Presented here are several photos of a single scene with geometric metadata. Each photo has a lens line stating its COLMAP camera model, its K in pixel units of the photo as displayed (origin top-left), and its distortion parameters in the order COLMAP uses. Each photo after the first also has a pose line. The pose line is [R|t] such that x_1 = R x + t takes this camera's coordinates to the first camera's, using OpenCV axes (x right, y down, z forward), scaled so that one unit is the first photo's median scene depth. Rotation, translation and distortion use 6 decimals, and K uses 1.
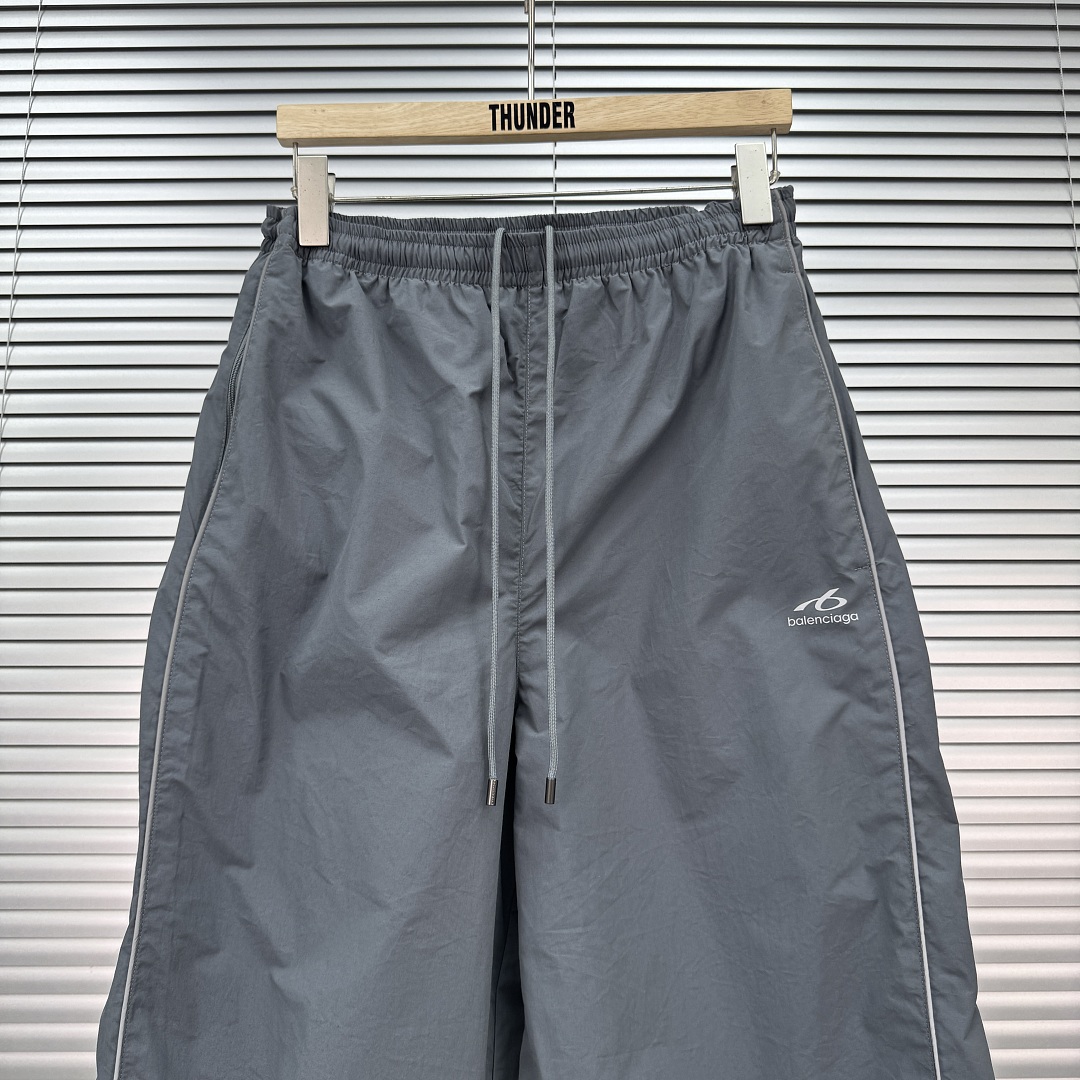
lens RADIAL K [[1028.6, 0, 531.2], [0, 1028.6, 534.2], [0, 0, 1]] dist [0.018072, 0.000000]
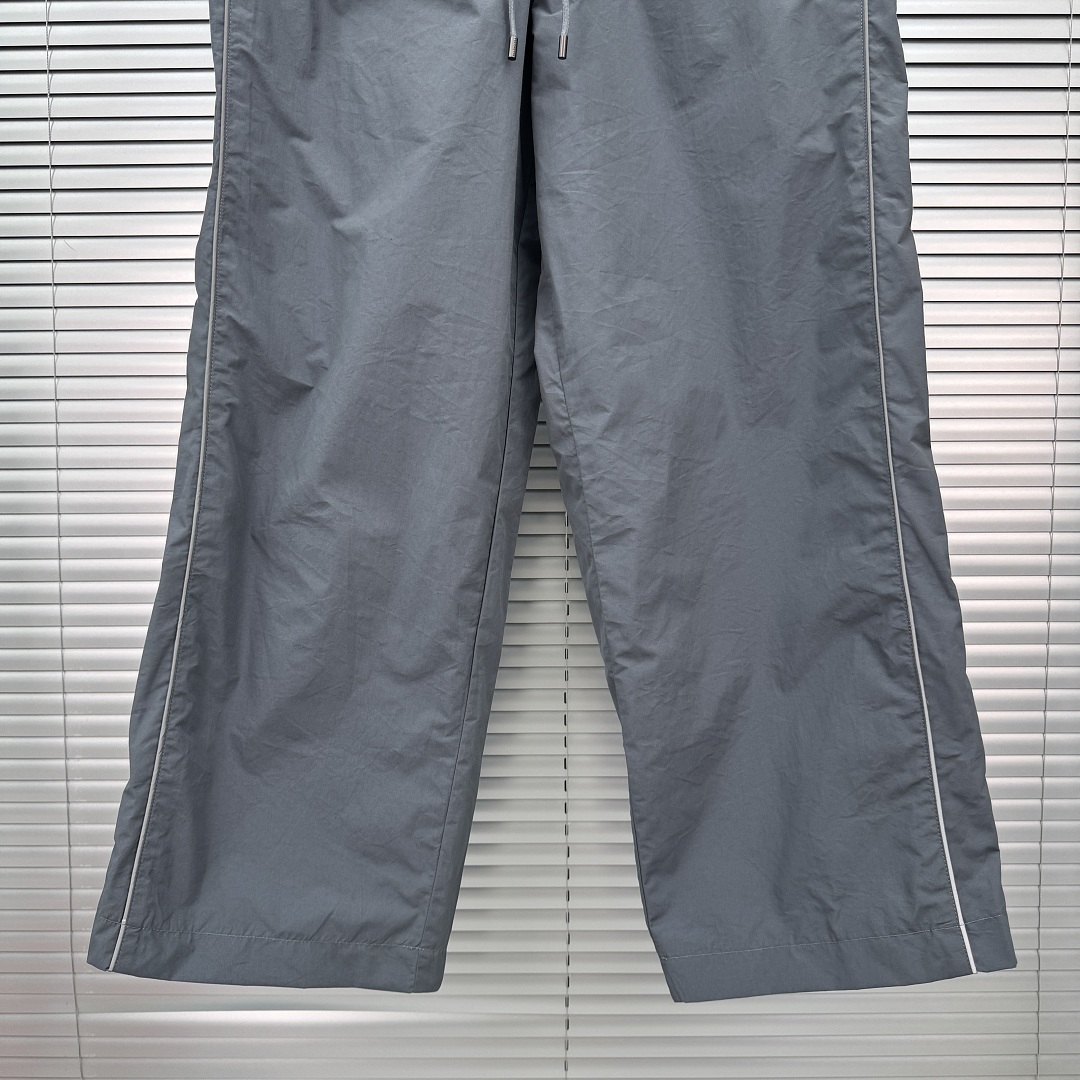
lens RADIAL K [[1028.6, 0, 537.4], [0, 1028.6, 539.3], [0, 0, 1]] dist [0.018072, 0.000000]
pose [[0.999989, -0.003631, -0.002816, -0.008814], [0.004108, 0.981021, 0.193858, 0.559423], [0.002059, -0.193867, 0.981026, -0.261787]]
